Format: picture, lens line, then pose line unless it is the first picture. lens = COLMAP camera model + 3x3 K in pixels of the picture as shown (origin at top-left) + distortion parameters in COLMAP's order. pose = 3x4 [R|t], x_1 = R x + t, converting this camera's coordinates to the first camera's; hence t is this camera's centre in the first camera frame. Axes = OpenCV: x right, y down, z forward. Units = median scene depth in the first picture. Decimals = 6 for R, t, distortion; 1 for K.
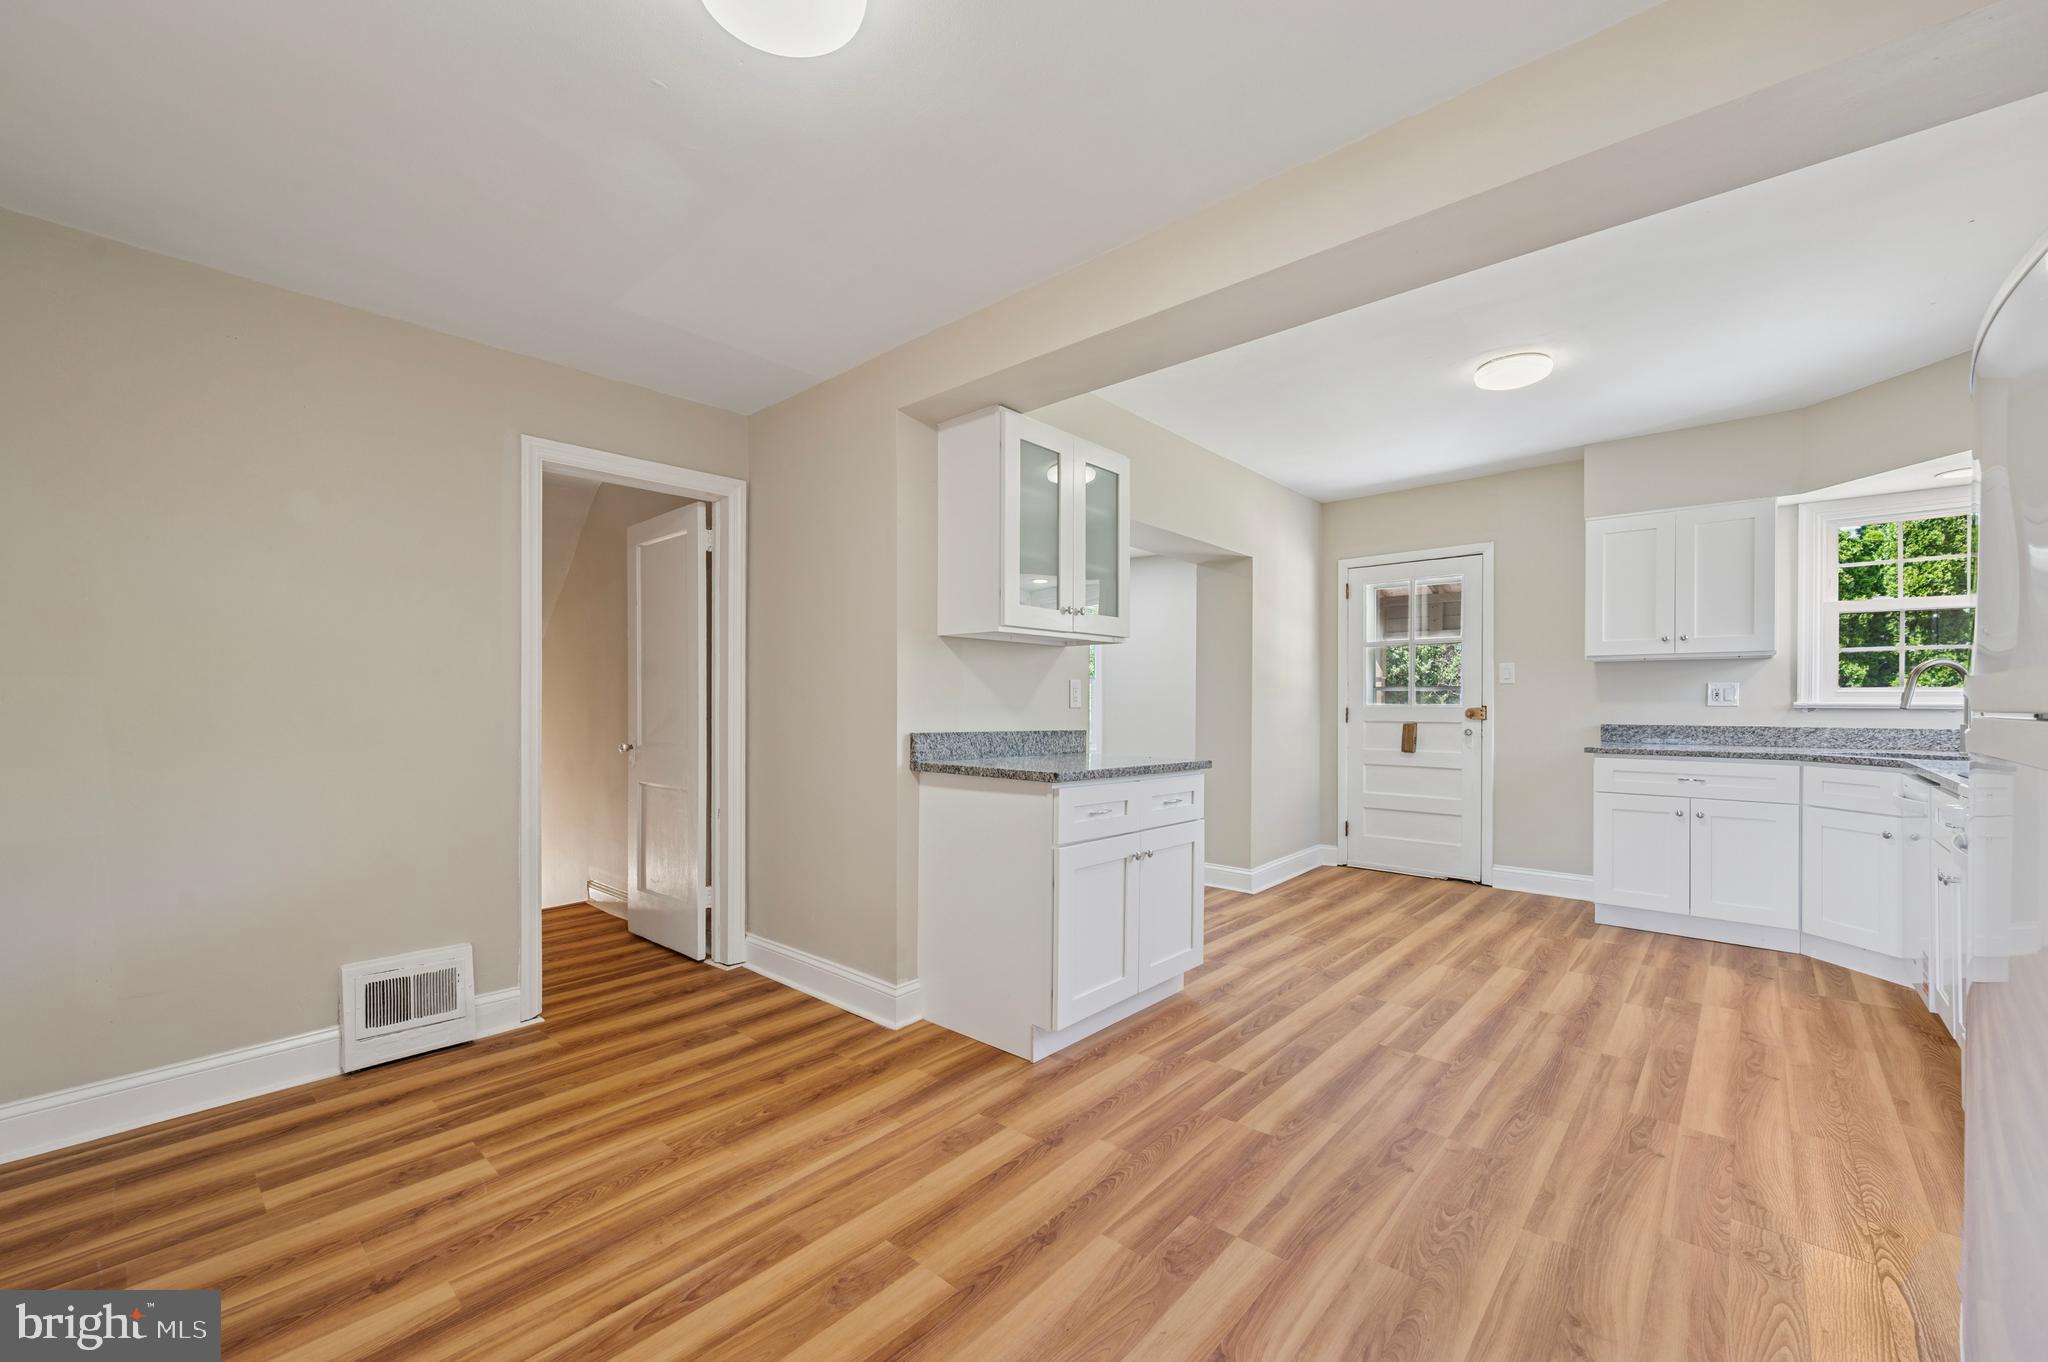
lens RADIAL K [[815.9, 0, 1020.6], [0, 815.9, 704.7], [0, 0, 1]] dist [0.002257, -0.000658]
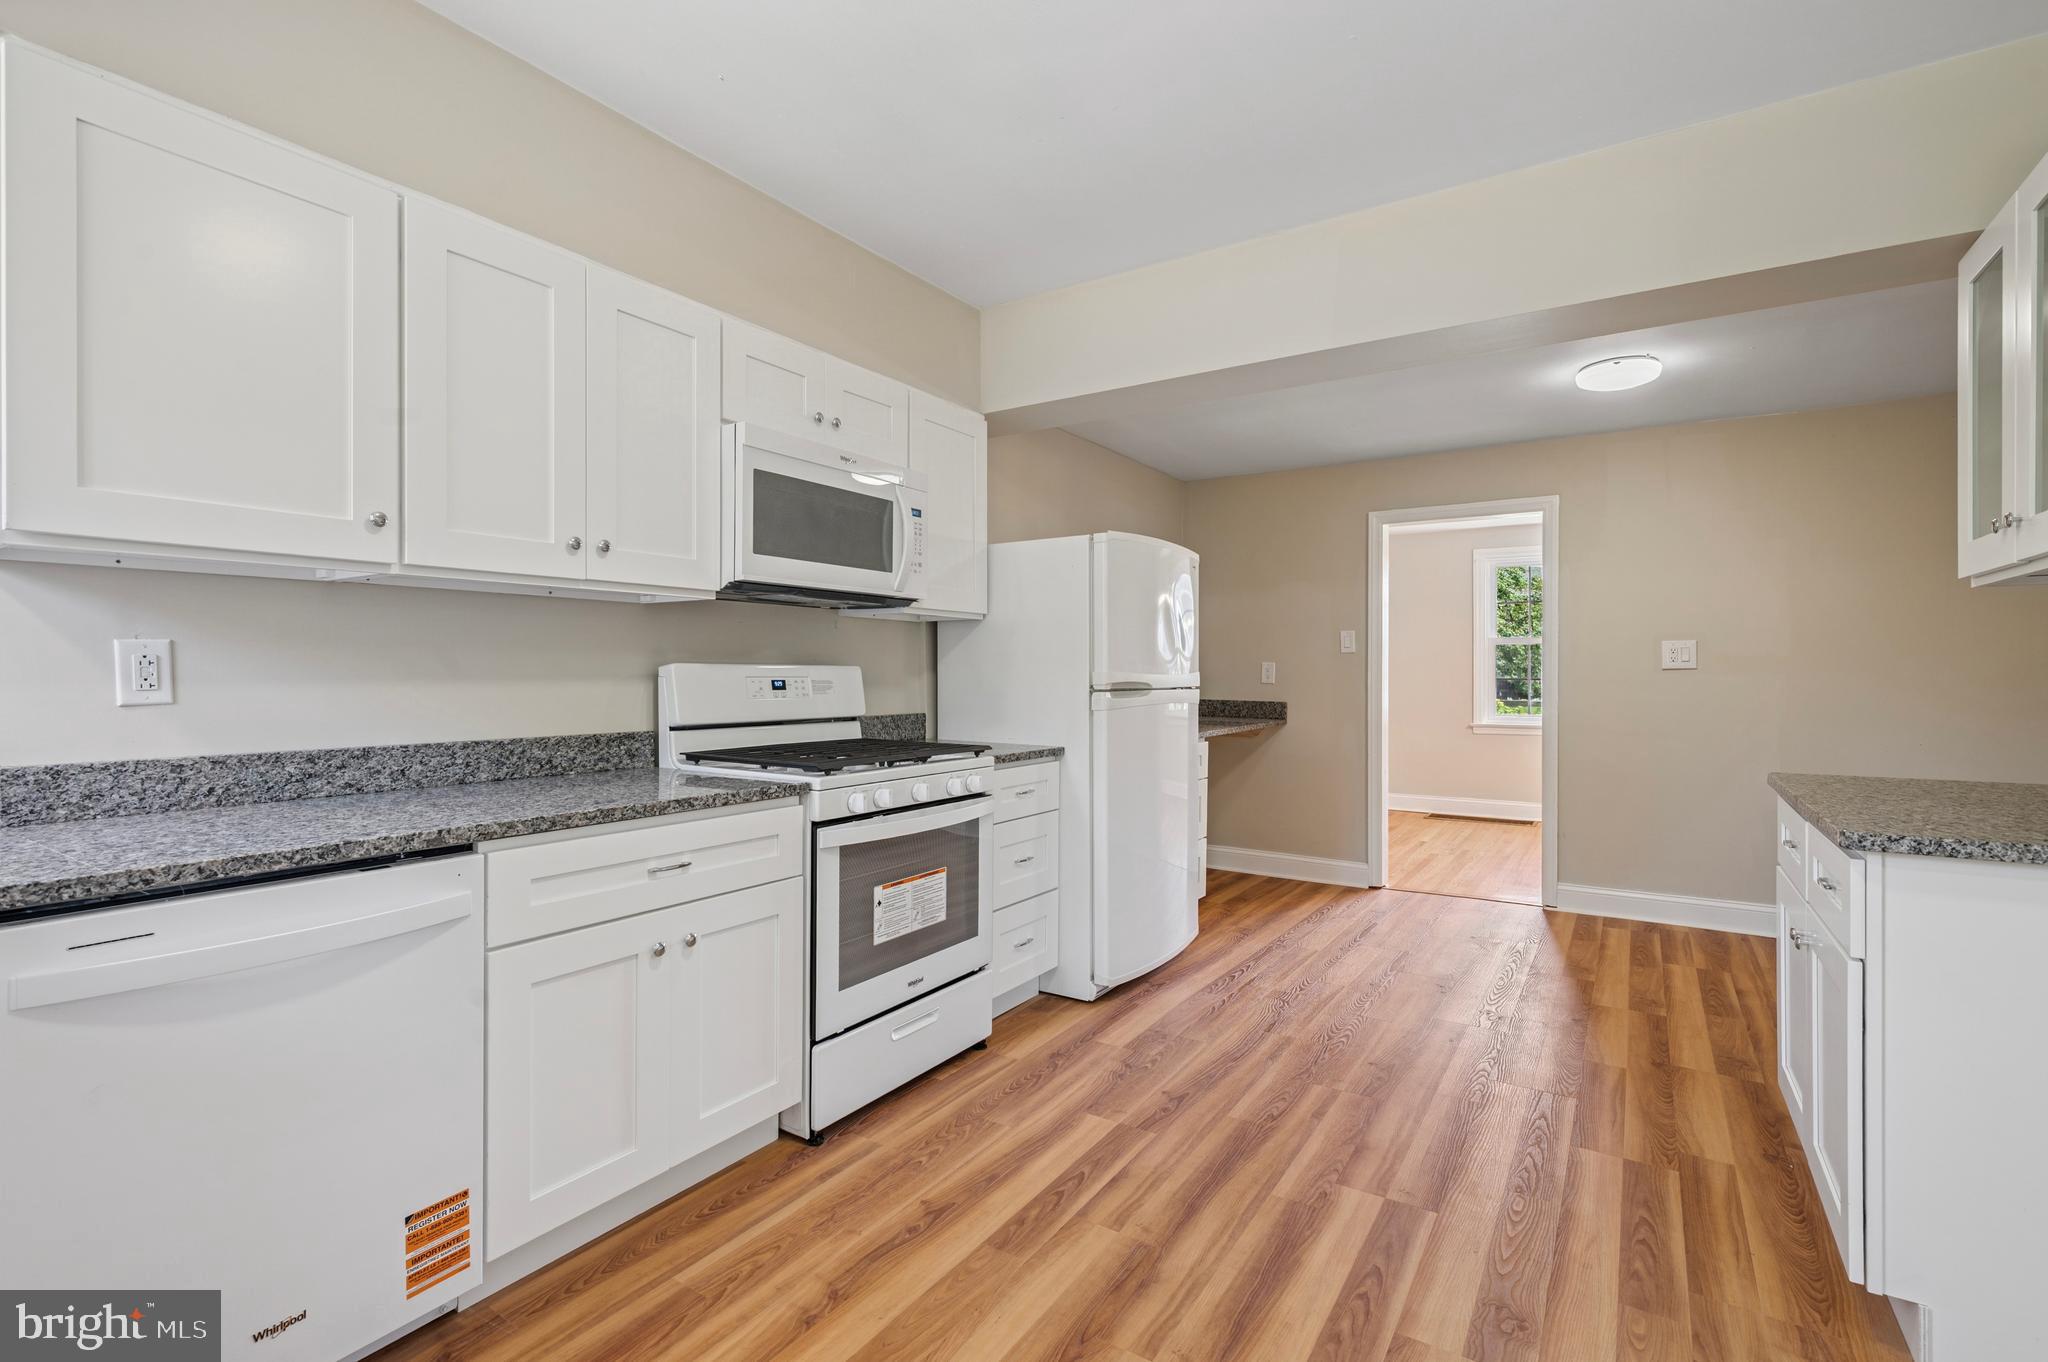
lens RADIAL K [[937.9, 0, 1031.0], [0, 937.9, 678.9], [0, 0, 1]] dist [0.004399, 0.000791]
pose [[-0.987746, -0.001968, -0.156056, 0.699156], [-0.003666, 0.999937, 0.010590, -0.016723], [0.156025, 0.011032, -0.987691, 1.341241]]
